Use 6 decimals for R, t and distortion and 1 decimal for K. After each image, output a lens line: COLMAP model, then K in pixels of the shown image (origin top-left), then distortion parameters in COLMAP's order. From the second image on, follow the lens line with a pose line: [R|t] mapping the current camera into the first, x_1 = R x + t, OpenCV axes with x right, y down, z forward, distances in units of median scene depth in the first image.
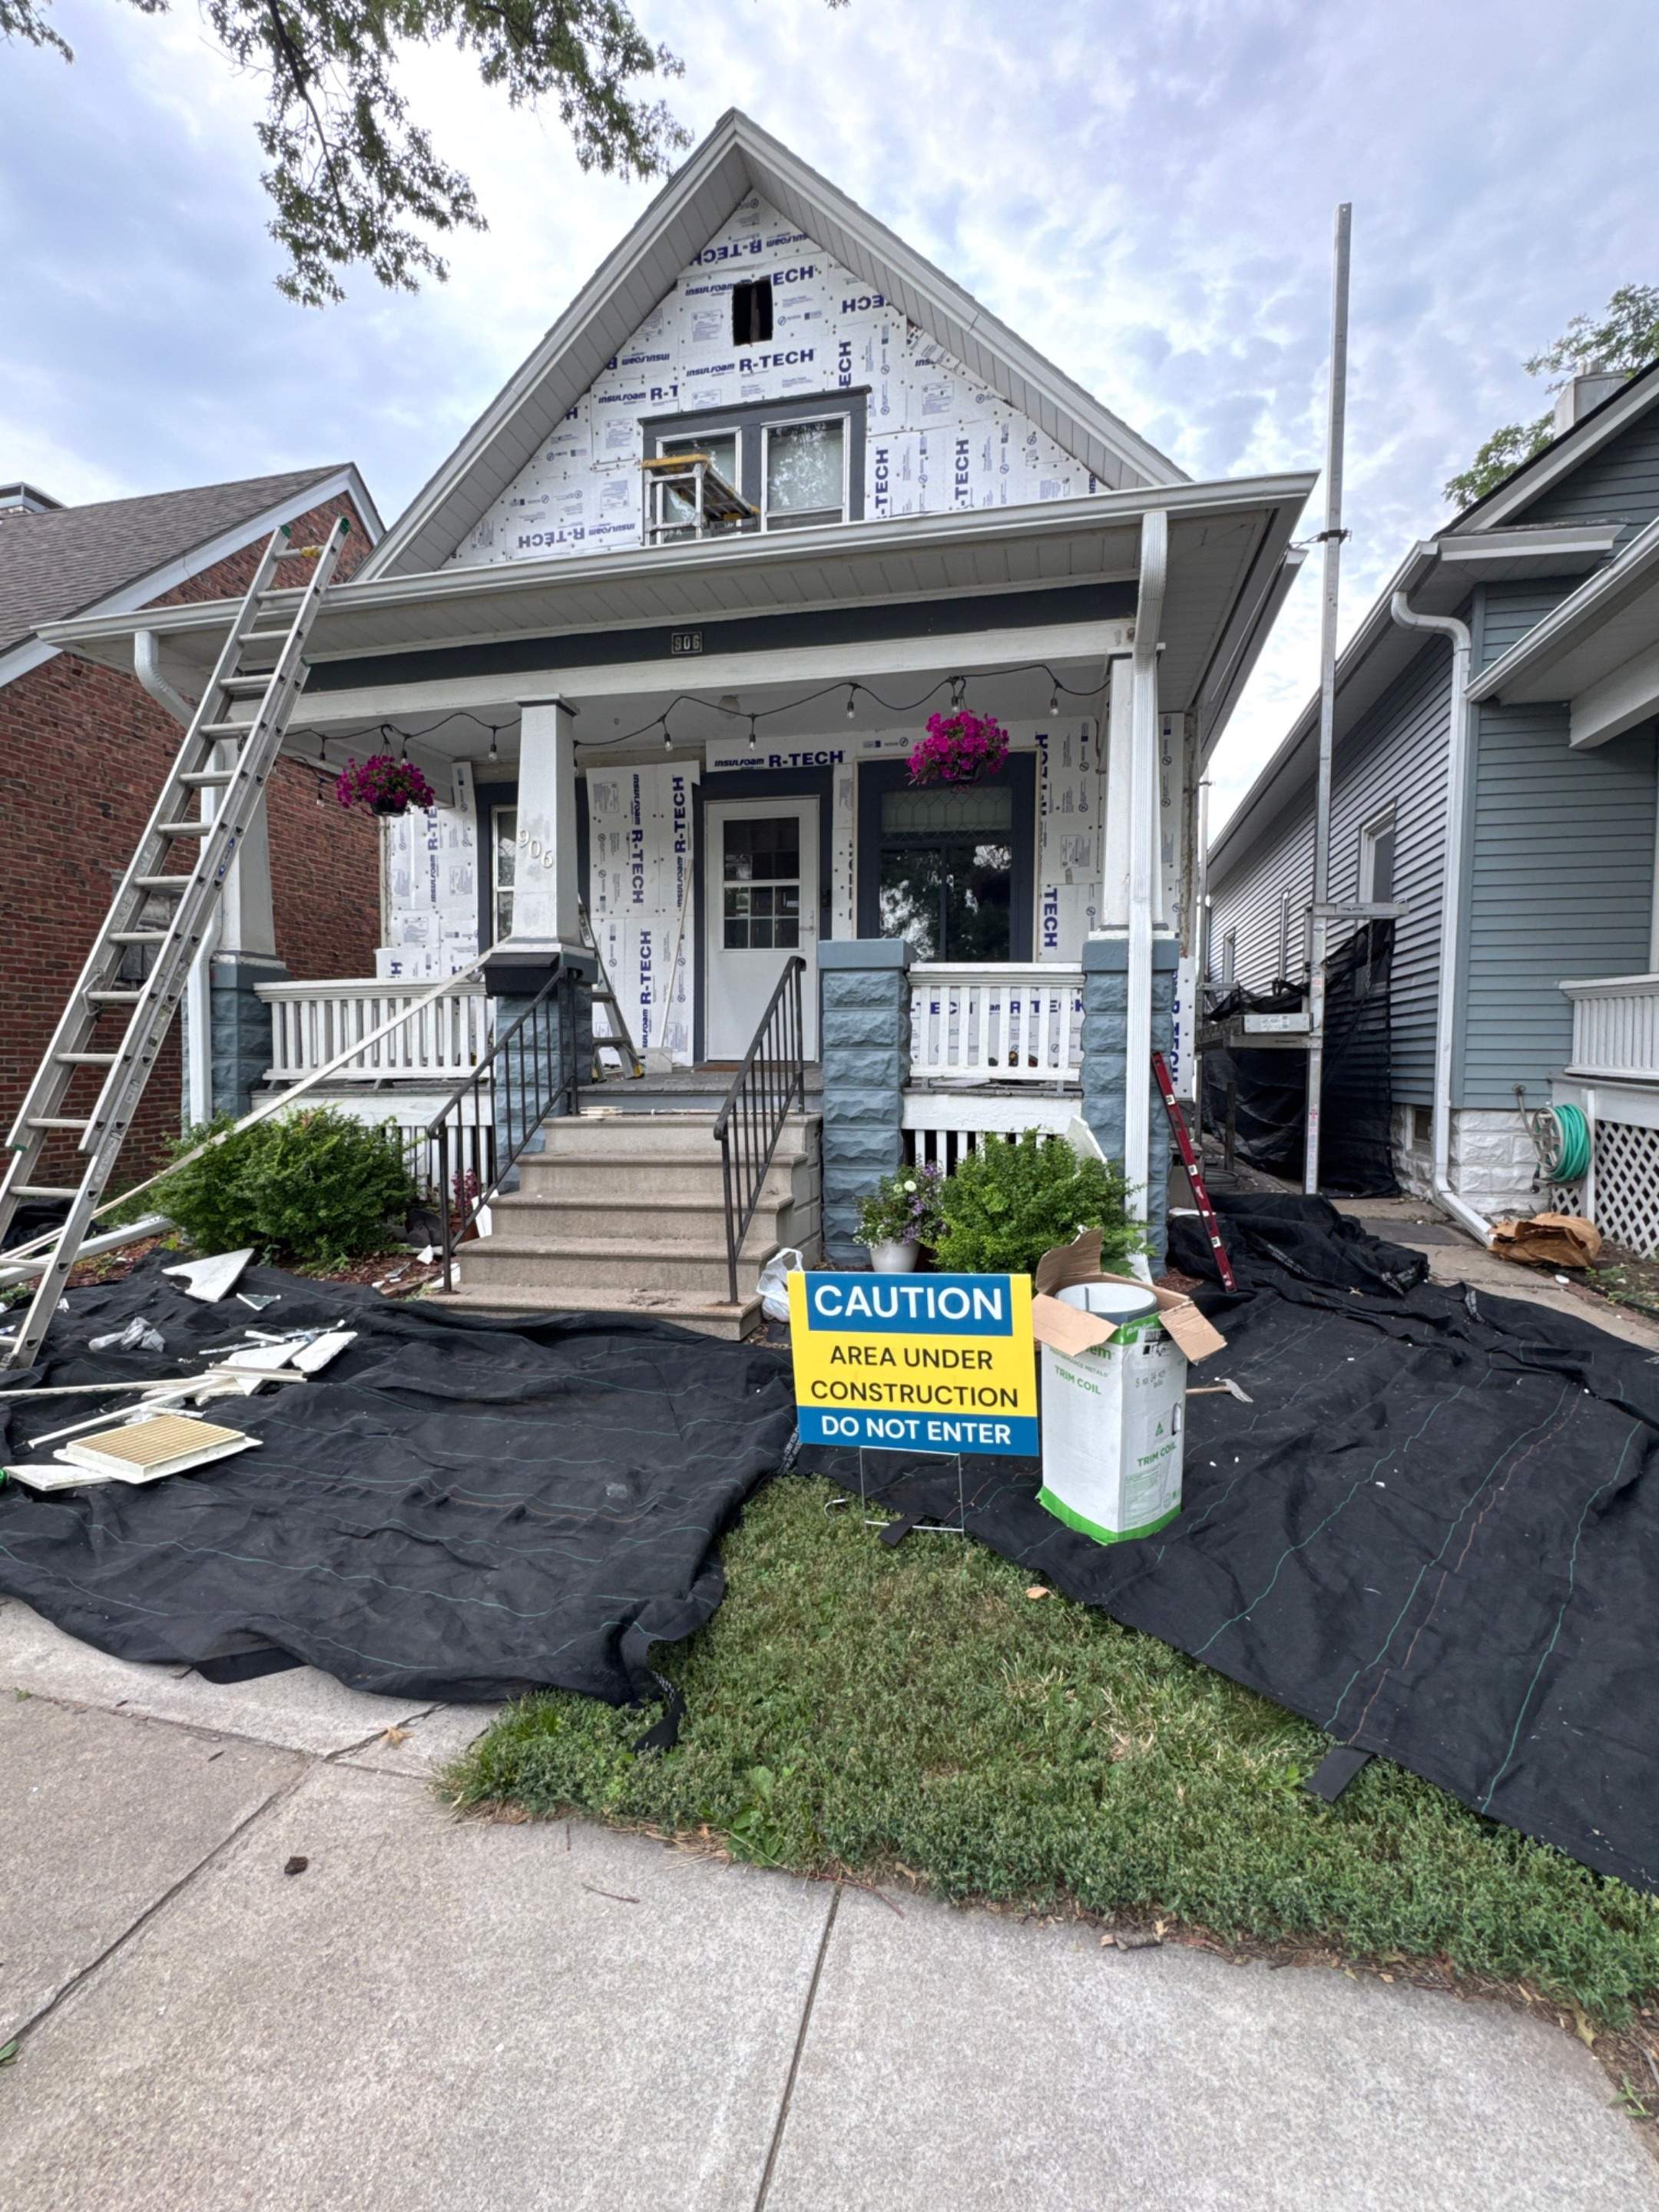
lens RADIAL K [[1006.5, 0, 829.2], [0, 1006.5, 1110.4], [0, 0, 1]] dist [-0.007365, 0.001132]
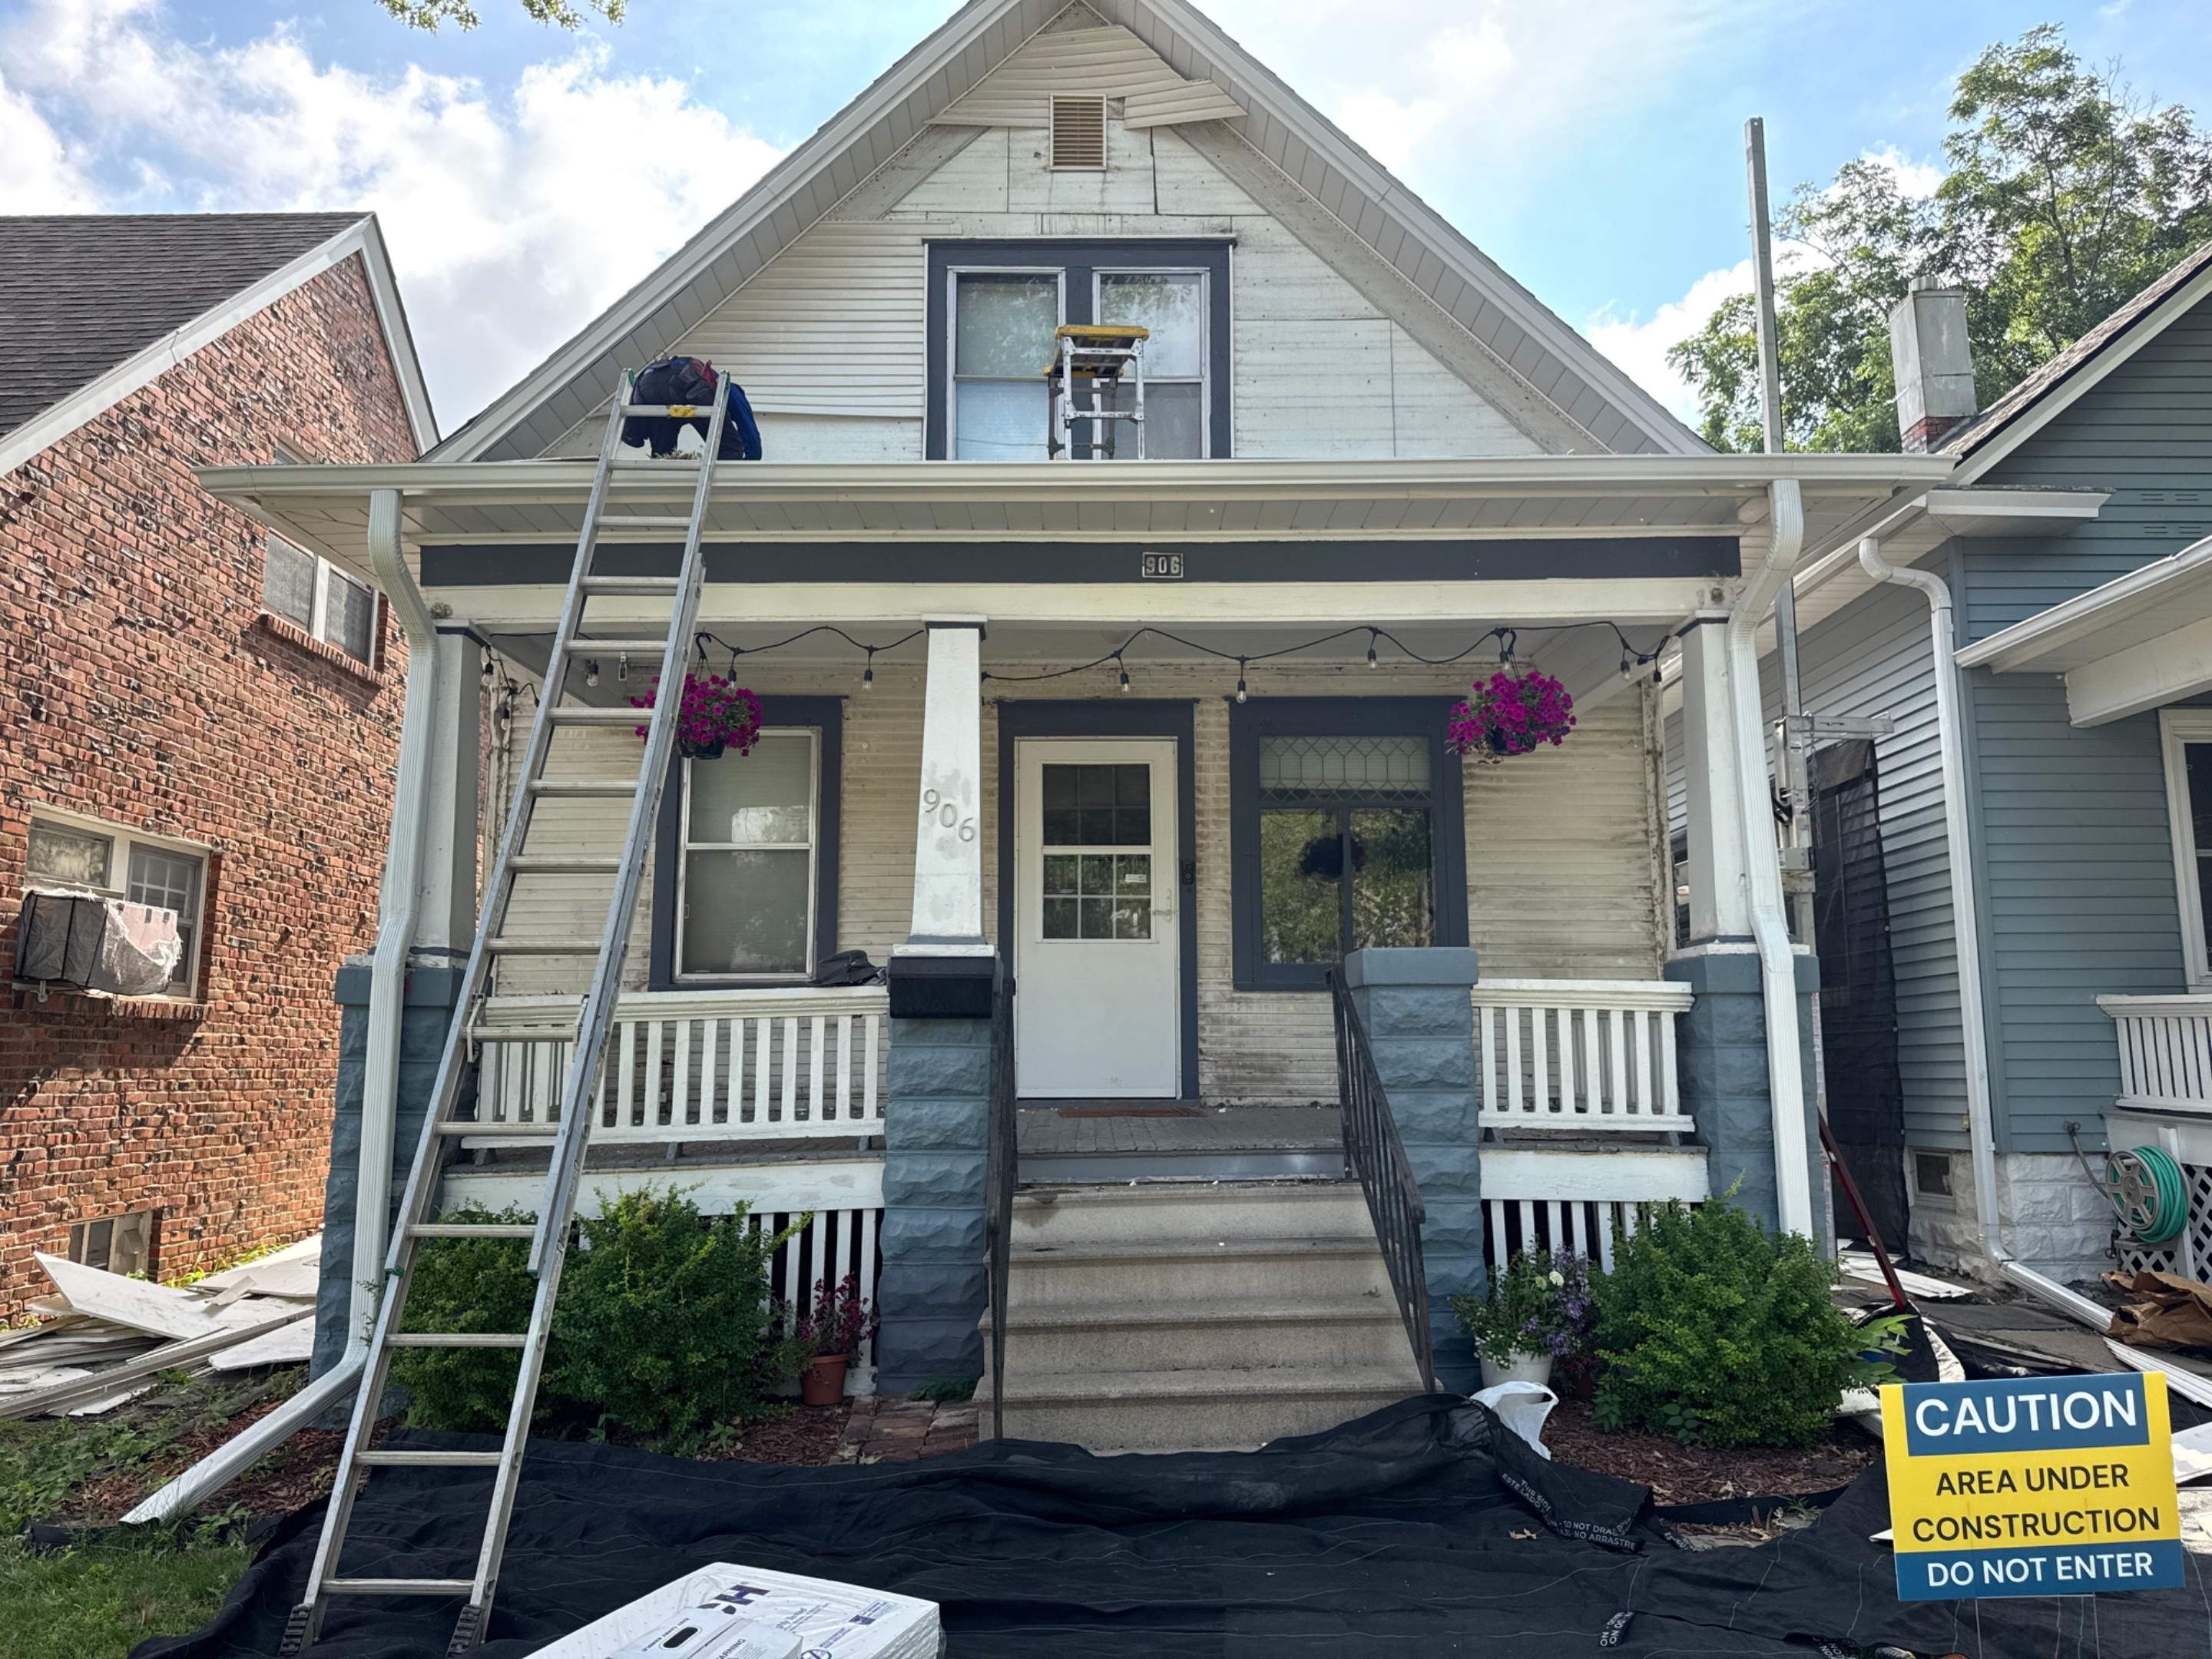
lens RADIAL K [[1562.7, 0, 1106.4], [0, 1562.7, 834.2], [0, 0, 1]] dist [0.051220, -0.053946]
pose [[0.972605, 0.024829, 0.231134, -0.412071], [0.022045, 0.979948, -0.198031, -0.019428], [-0.231416, 0.197701, 0.952555, -0.091352]]
